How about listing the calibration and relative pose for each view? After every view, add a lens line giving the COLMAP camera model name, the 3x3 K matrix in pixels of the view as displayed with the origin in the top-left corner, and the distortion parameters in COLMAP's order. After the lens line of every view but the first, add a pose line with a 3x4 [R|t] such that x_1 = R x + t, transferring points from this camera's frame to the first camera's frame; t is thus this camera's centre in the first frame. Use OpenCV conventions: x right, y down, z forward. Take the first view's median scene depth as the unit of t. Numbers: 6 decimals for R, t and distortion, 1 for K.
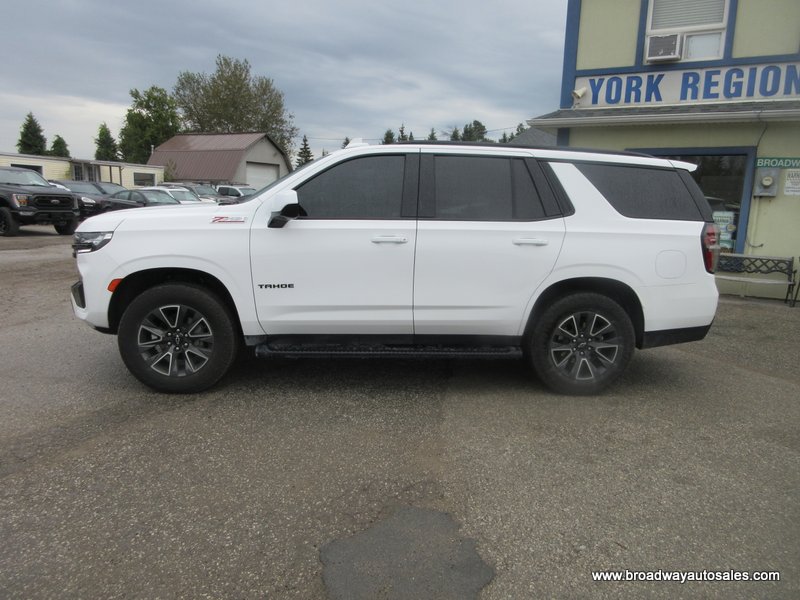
lens RADIAL K [[603.5, 0, 395.4], [0, 603.5, 297.6], [0, 0, 1]] dist [0.008044, 0.003654]
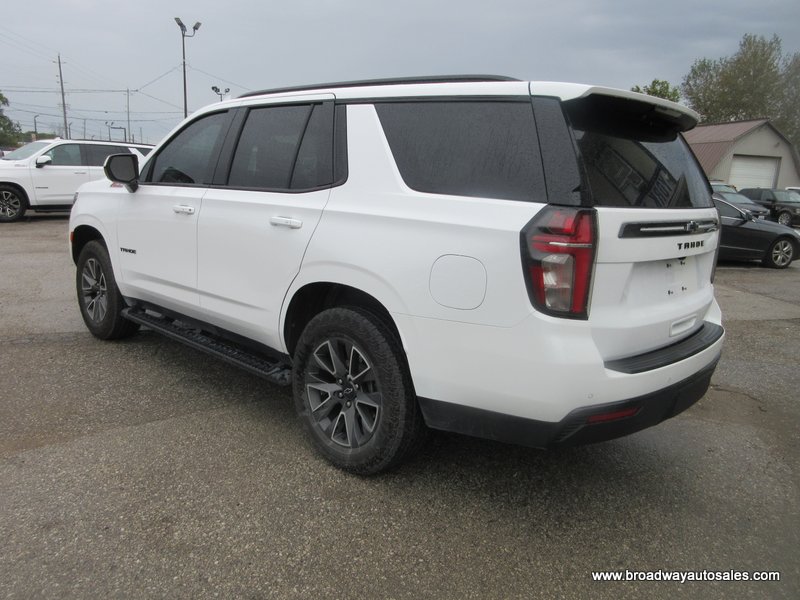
lens RADIAL K [[603.5, 0, 395.4], [0, 603.5, 297.6], [0, 0, 1]] dist [0.008044, 0.003654]
pose [[0.665550, 0.145295, -0.732074, 0.795196], [-0.145455, 0.987311, 0.063715, -0.065928], [0.732042, 0.064078, 0.678239, 0.599984]]
